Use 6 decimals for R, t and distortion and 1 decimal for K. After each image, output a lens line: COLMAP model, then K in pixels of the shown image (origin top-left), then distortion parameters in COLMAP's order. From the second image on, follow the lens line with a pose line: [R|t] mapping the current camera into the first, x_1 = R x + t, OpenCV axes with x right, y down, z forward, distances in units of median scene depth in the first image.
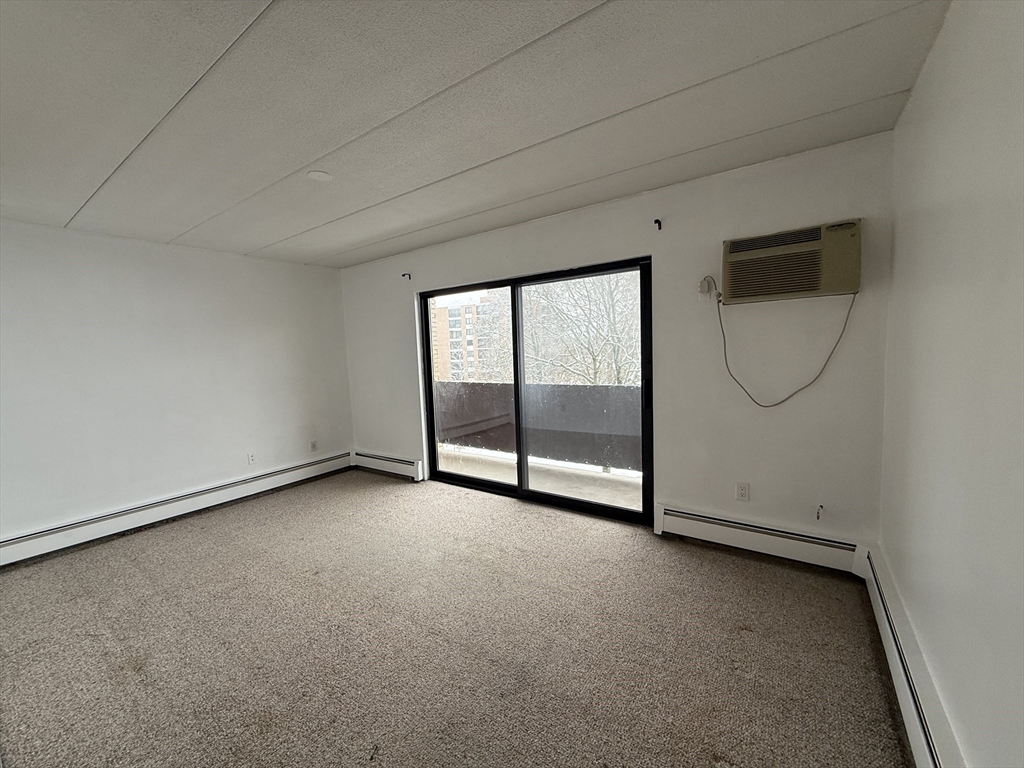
lens RADIAL K [[407.0, 0, 513.3], [0, 407.0, 387.7], [0, 0, 1]] dist [-0.000637, 0.000337]
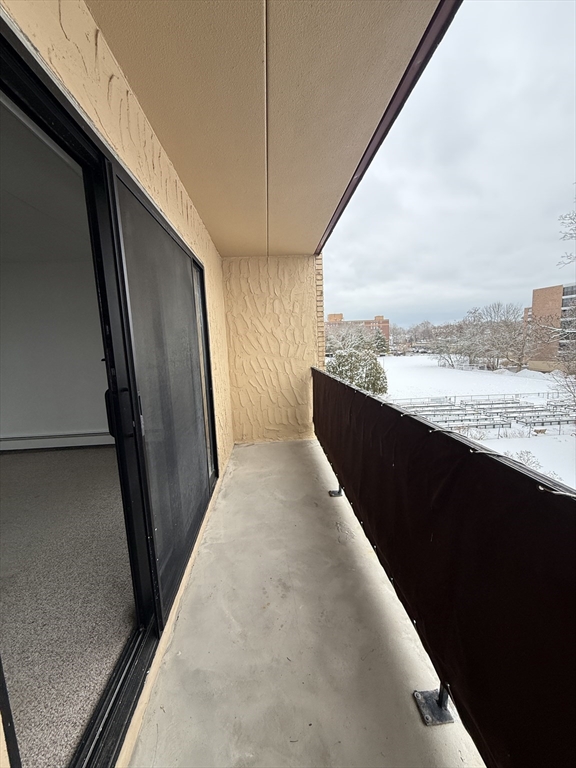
lens RADIAL K [[305.3, 0, 289.1], [0, 305.3, 385.1], [0, 0, 1]] dist [-0.000637, 0.000337]
pose [[0.625232, 0.116989, -0.771620, 0.438186], [-0.055304, 0.992857, 0.105720, -0.064006], [0.778477, -0.023426, 0.627236, 0.762000]]
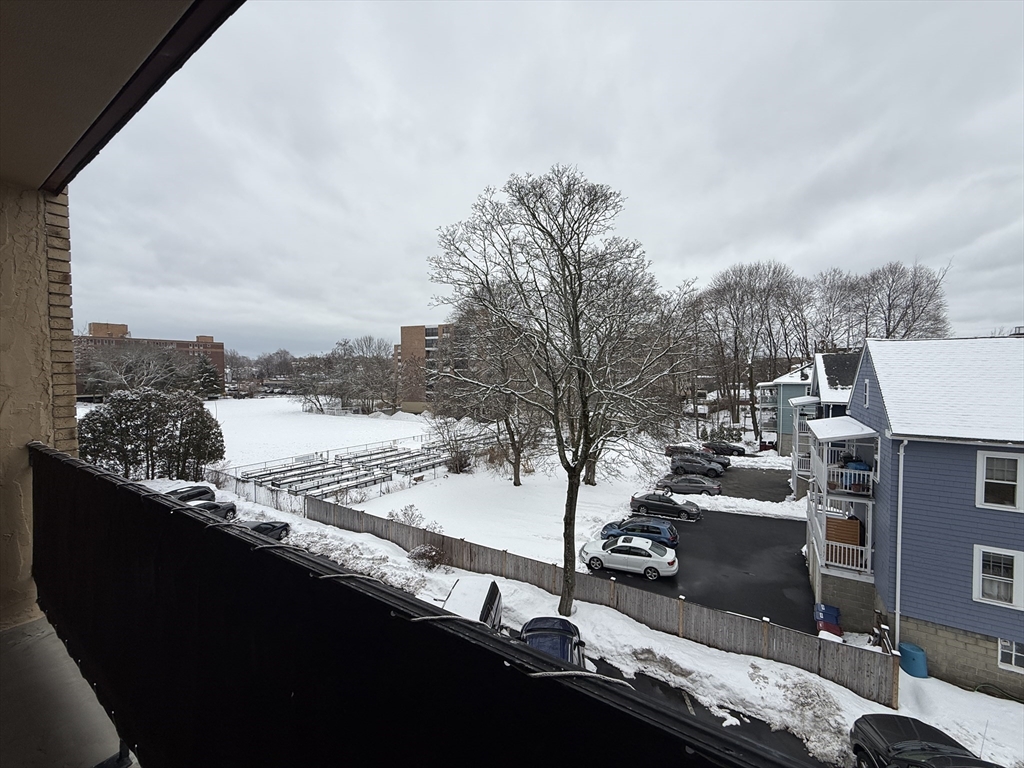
lens RADIAL K [[407.0, 0, 510.6], [0, 407.0, 384.9], [0, 0, 1]] dist [-0.000637, 0.000337]
pose [[0.998919, 0.033514, 0.032213, 0.343817], [-0.031444, 0.997535, -0.062732, -0.088325], [-0.034236, 0.061652, 0.997510, 0.864323]]
